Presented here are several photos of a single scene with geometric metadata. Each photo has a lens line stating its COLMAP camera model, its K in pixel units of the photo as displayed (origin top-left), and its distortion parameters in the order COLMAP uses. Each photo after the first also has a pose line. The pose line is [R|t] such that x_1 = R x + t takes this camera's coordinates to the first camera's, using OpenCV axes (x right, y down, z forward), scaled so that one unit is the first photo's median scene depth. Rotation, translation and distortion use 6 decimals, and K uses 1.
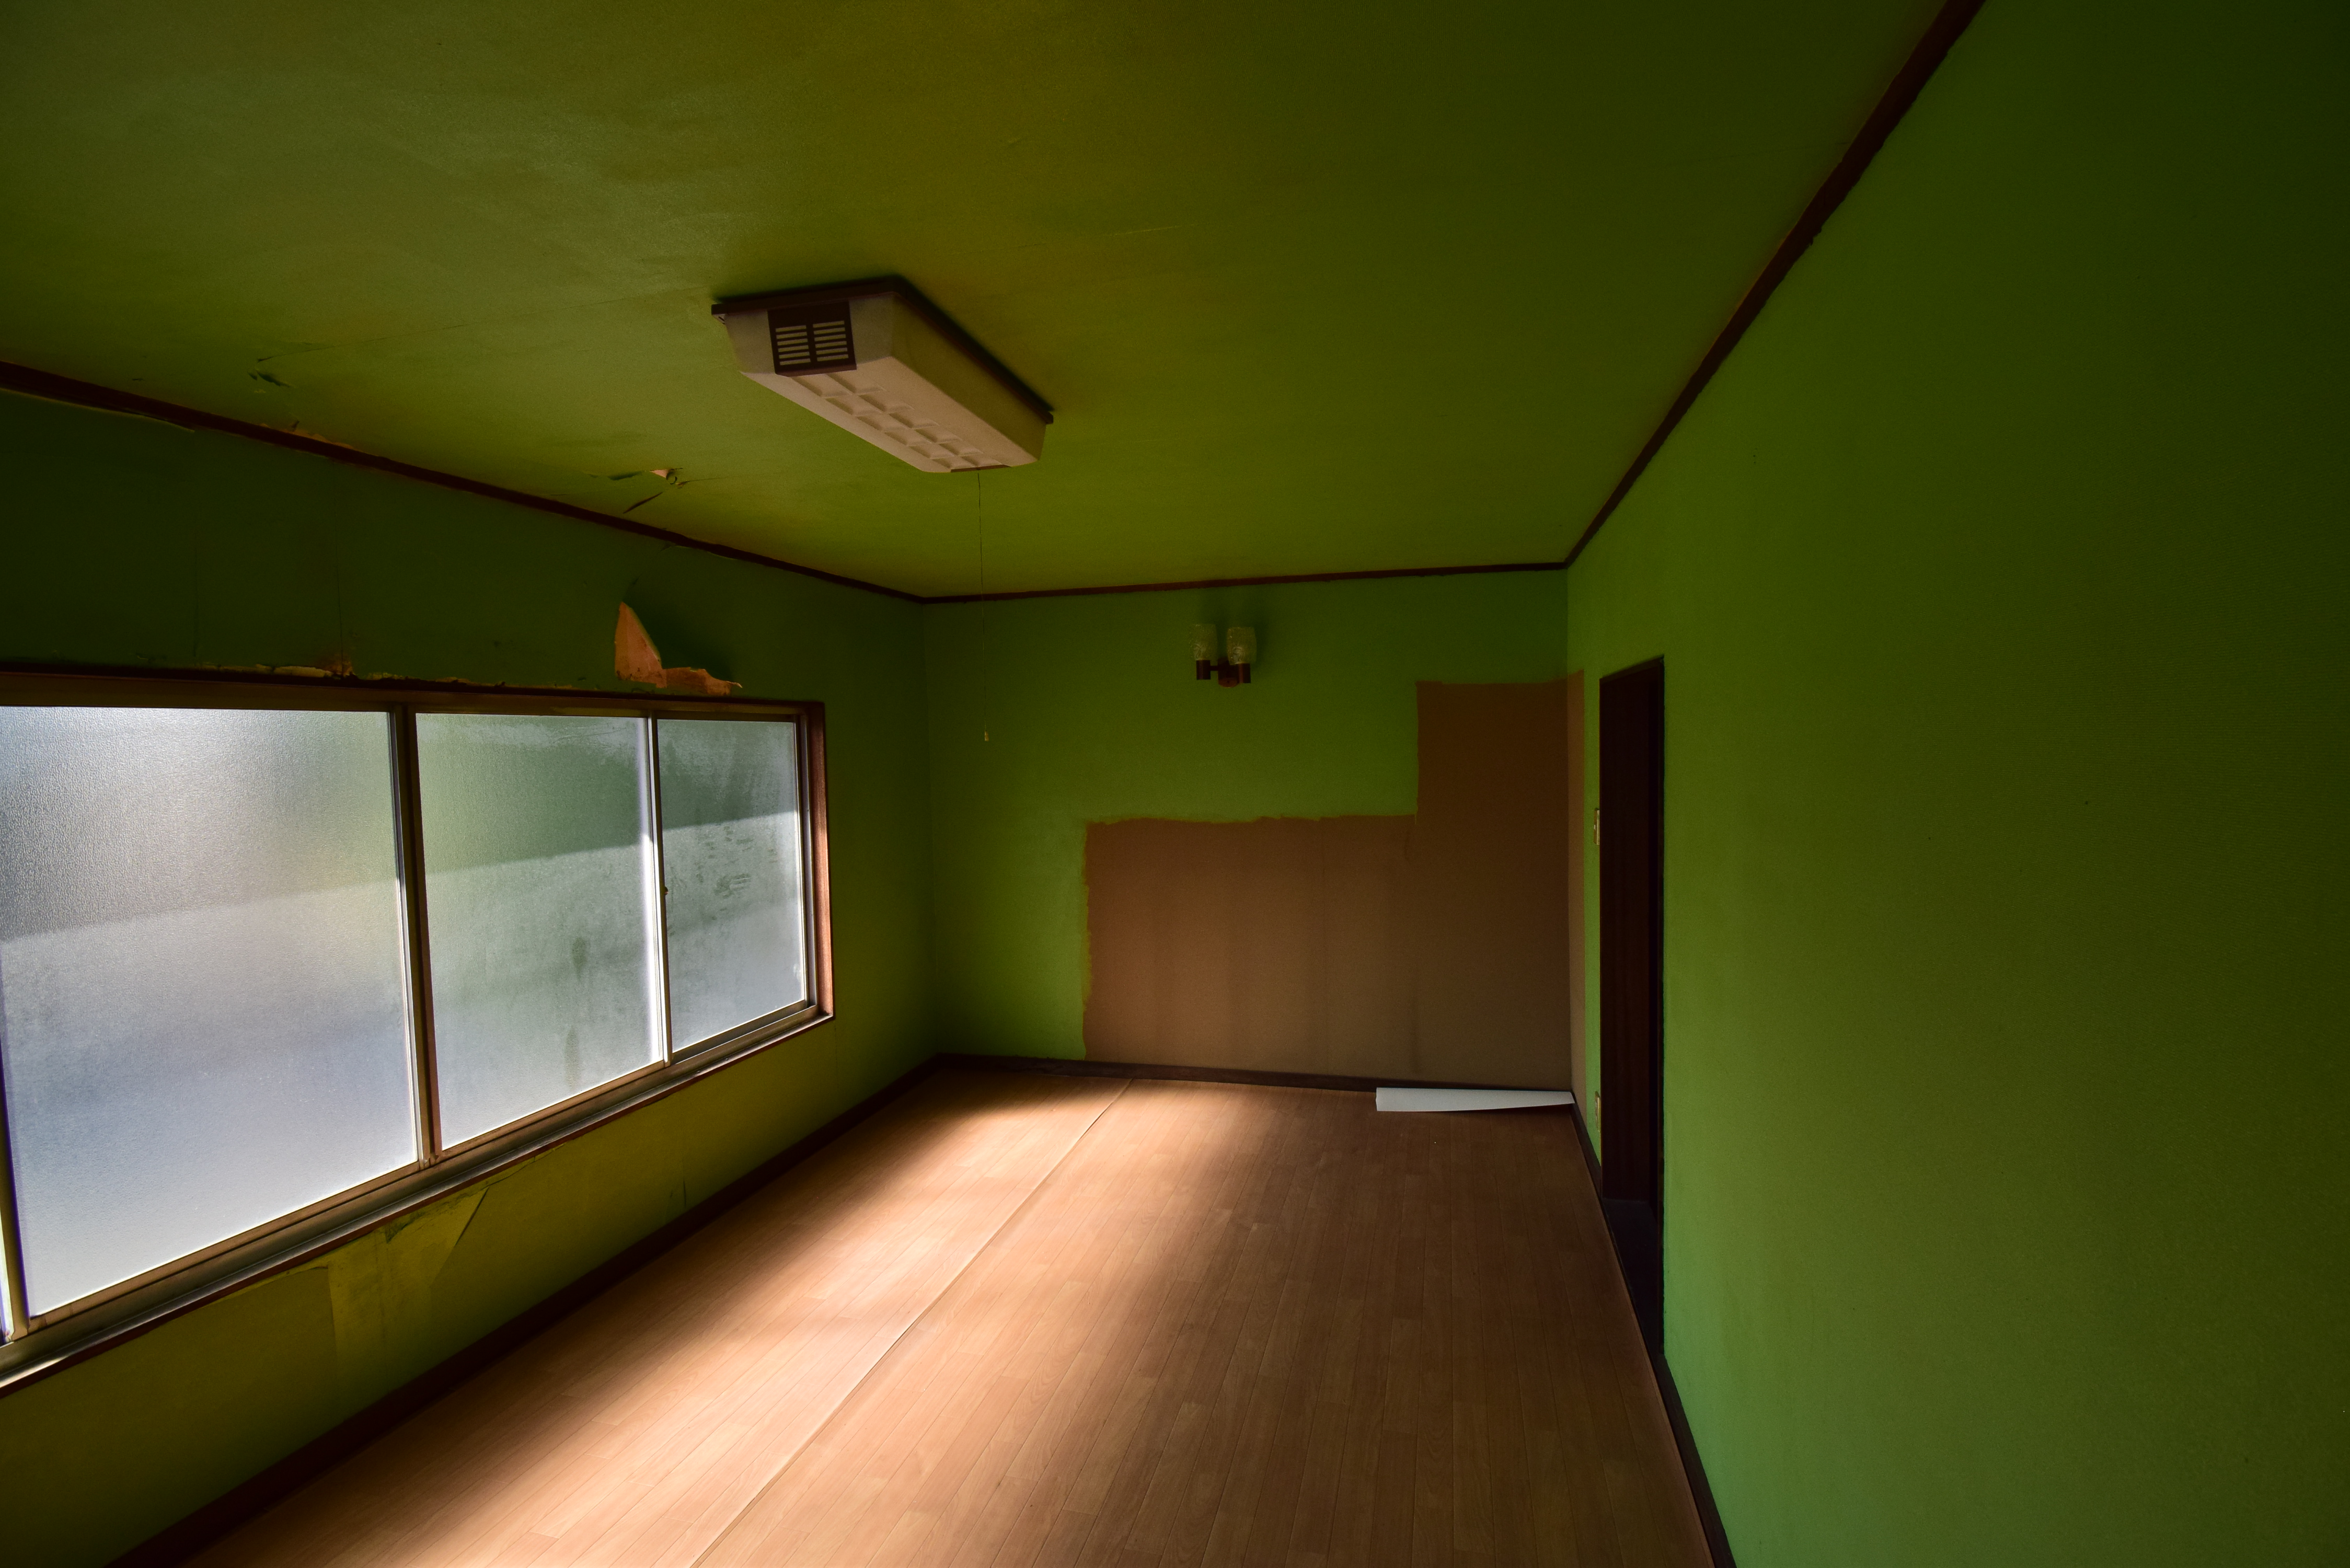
lens RADIAL K [[1044.5, 0, 1157.4], [0, 1044.5, 801.6], [0, 0, 1]] dist [0.007774, -0.017715]
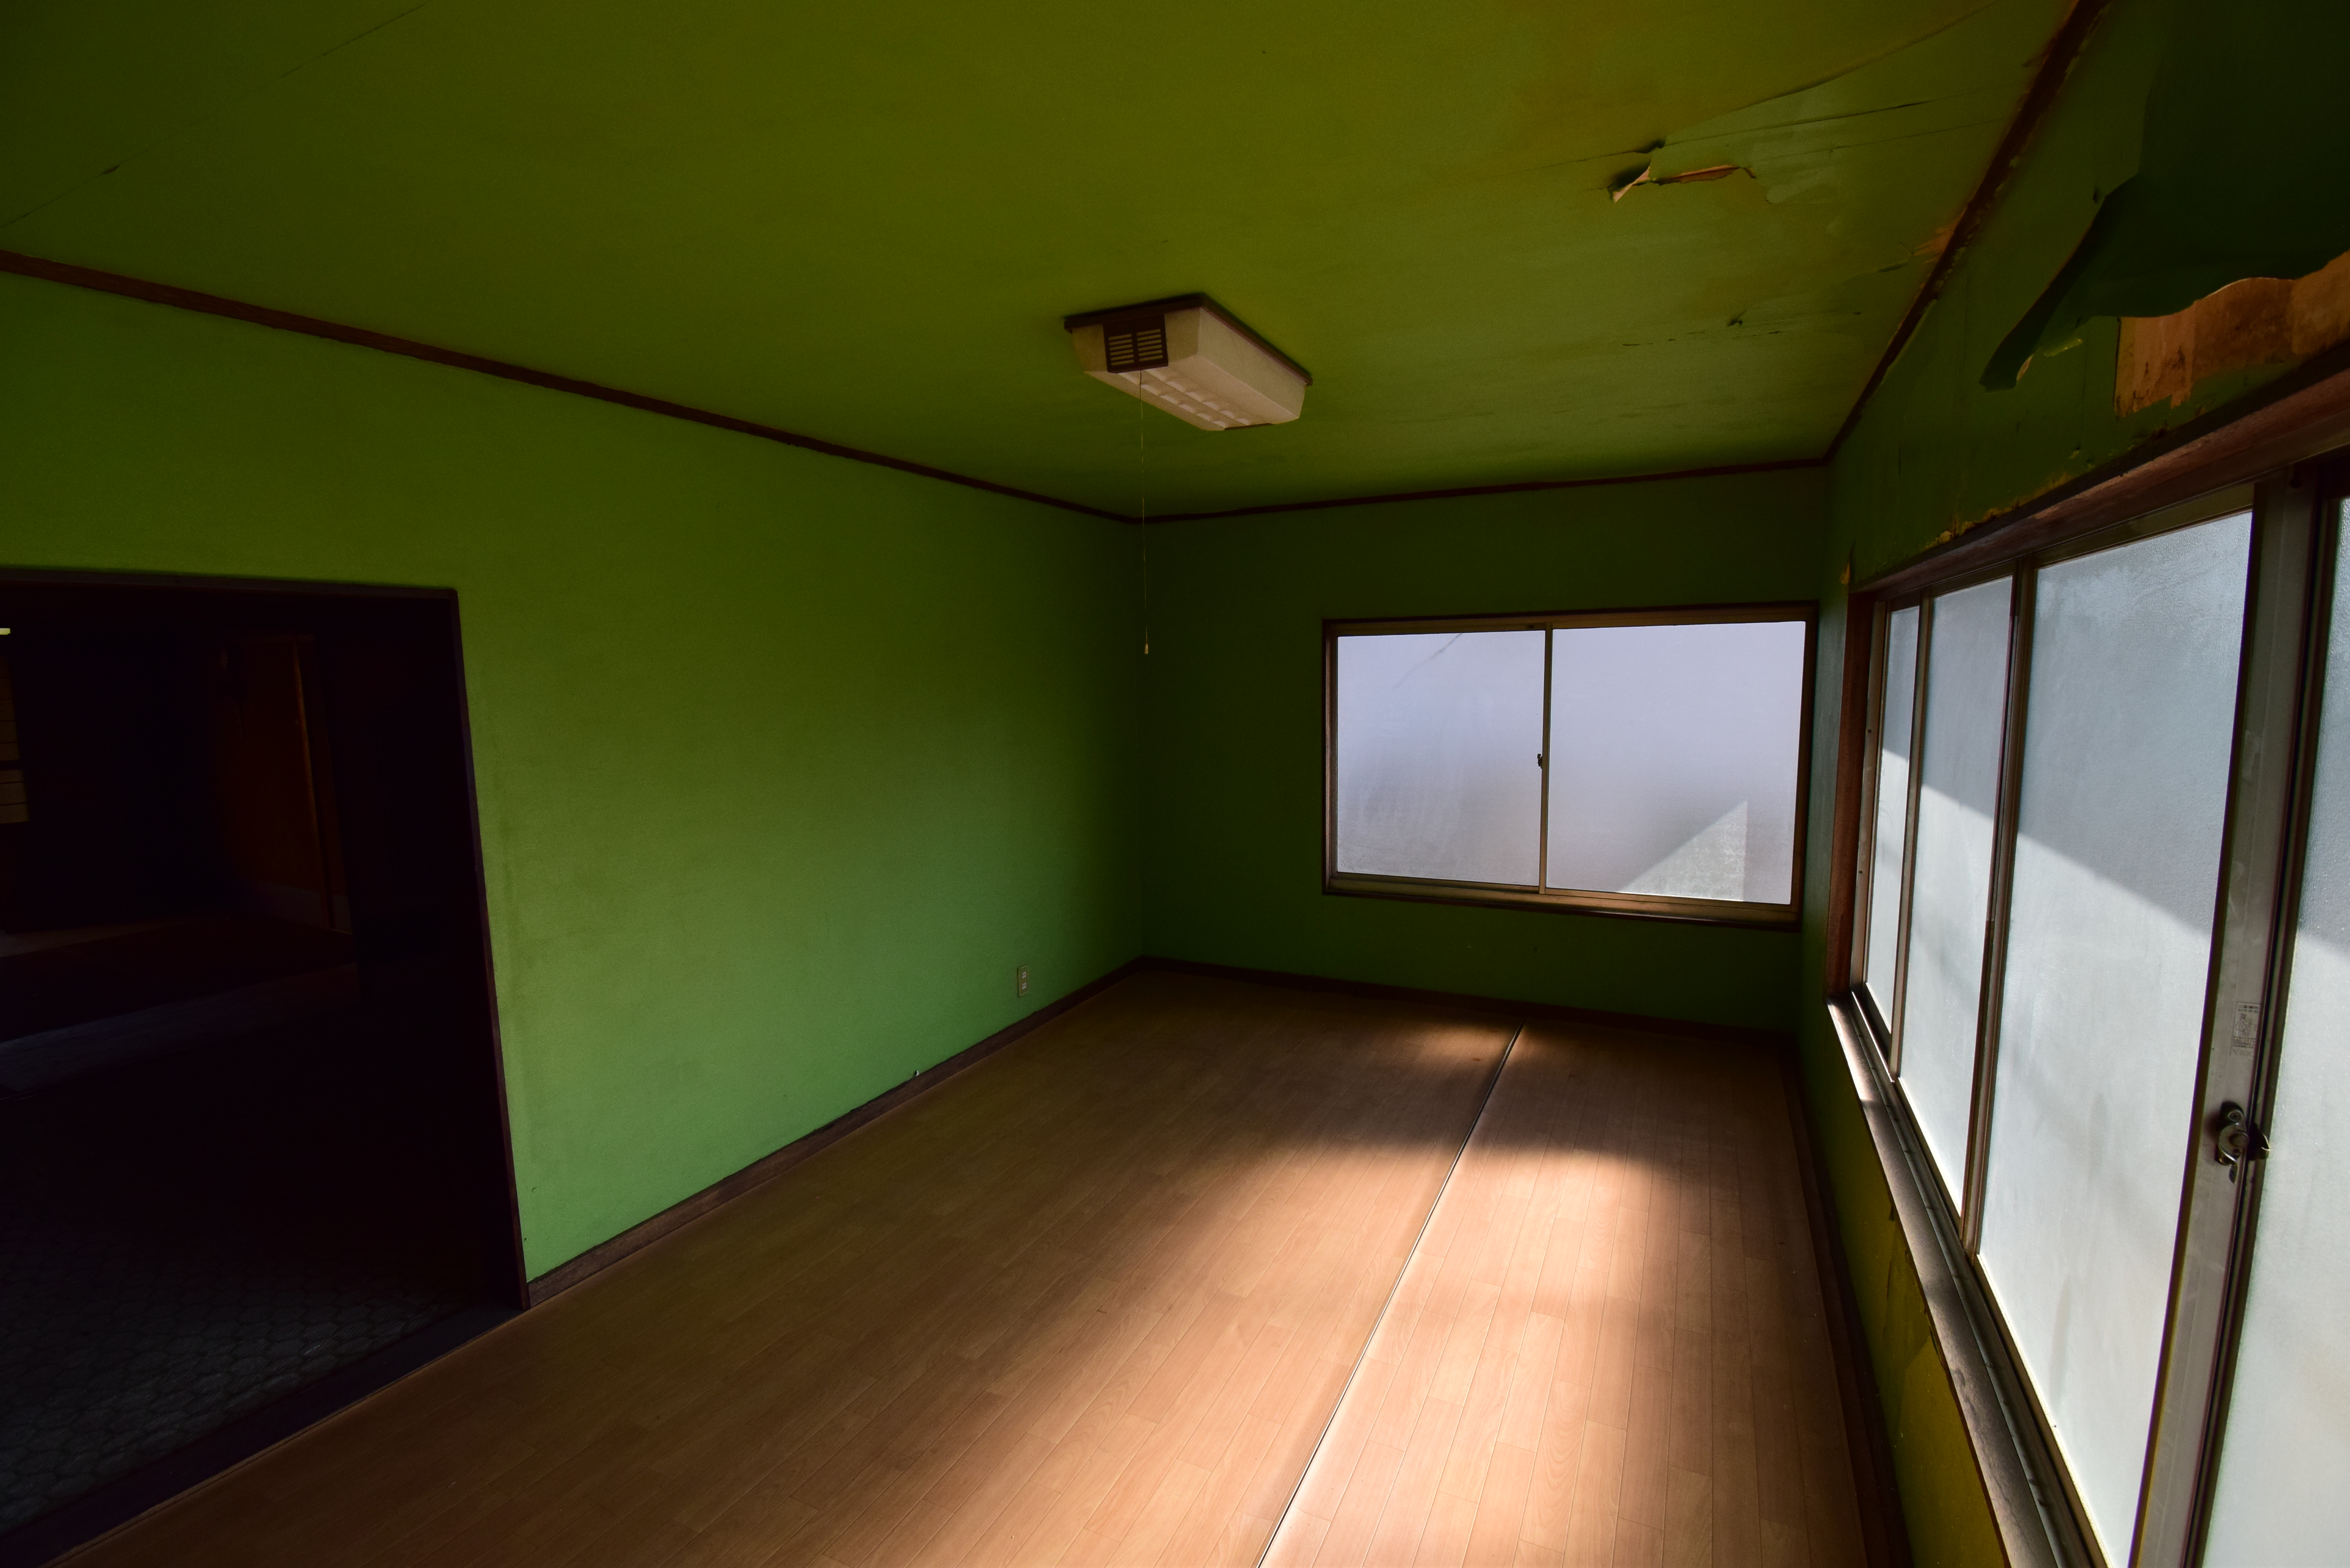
lens RADIAL K [[1044.5, 0, 1179.9], [0, 1044.5, 780.5], [0, 0, 1]] dist [0.007774, -0.017715]
pose [[-0.981059, 0.016303, 0.193024, -0.366889], [0.047569, 0.986217, 0.158473, -0.096222], [-0.187780, 0.164653, -0.968312, 1.874338]]
